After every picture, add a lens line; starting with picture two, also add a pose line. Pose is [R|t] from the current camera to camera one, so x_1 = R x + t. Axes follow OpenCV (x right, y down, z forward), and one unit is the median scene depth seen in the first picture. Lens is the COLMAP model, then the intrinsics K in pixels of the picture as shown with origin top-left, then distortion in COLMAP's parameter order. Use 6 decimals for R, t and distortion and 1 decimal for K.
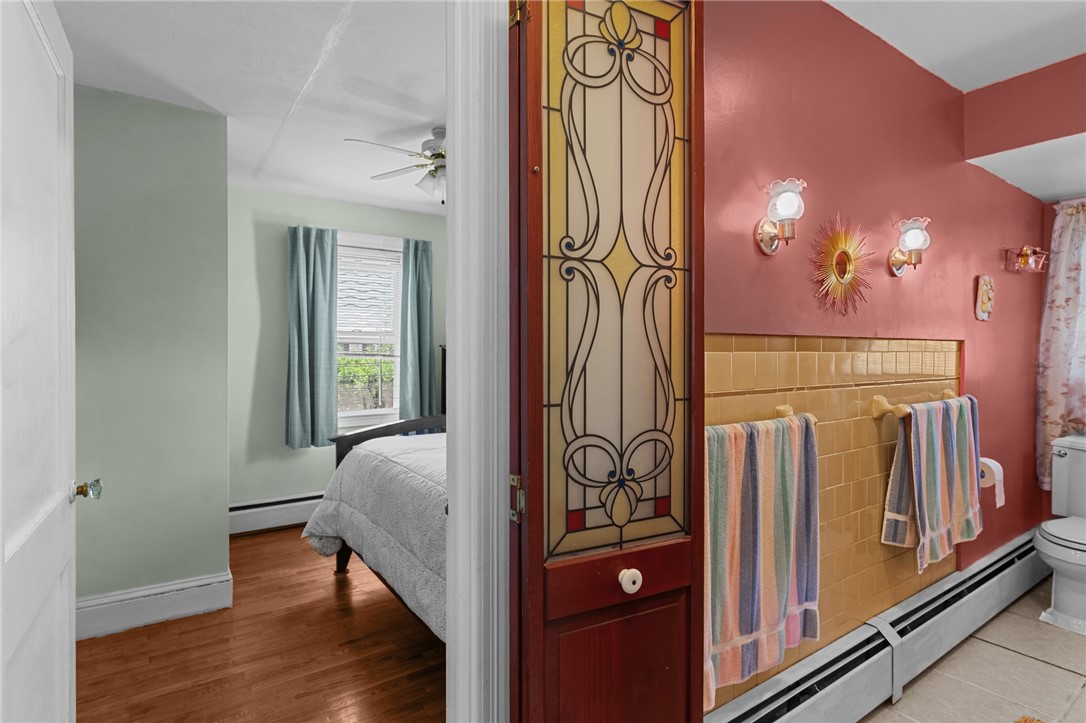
lens RADIAL K [[563.2, 0, 543.0], [0, 563.2, 359.2], [0, 0, 1]] dist [0.003270, -0.001708]
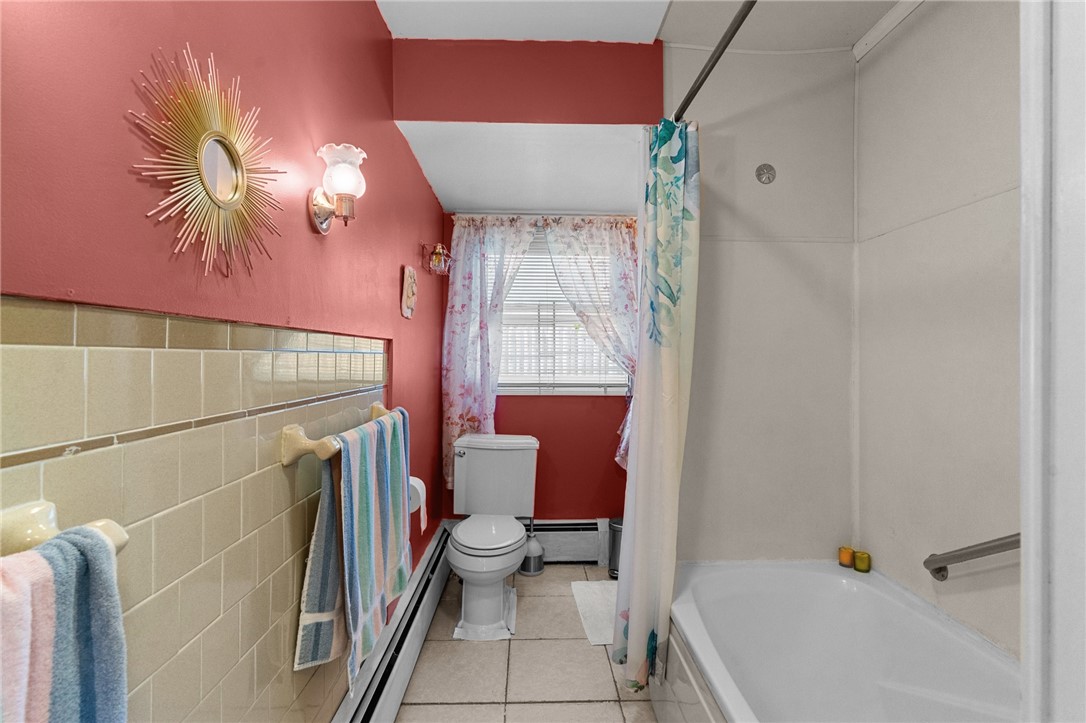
lens RADIAL K [[524.7, 0, 543.9], [0, 524.7, 361.3], [0, 0, 1]] dist [0.004695, -0.002686]
pose [[0.556622, 0.001637, 0.830764, 0.251514], [-0.005255, 0.999985, 0.001550, -0.004276], [-0.830749, -0.005228, 0.556622, 0.418641]]
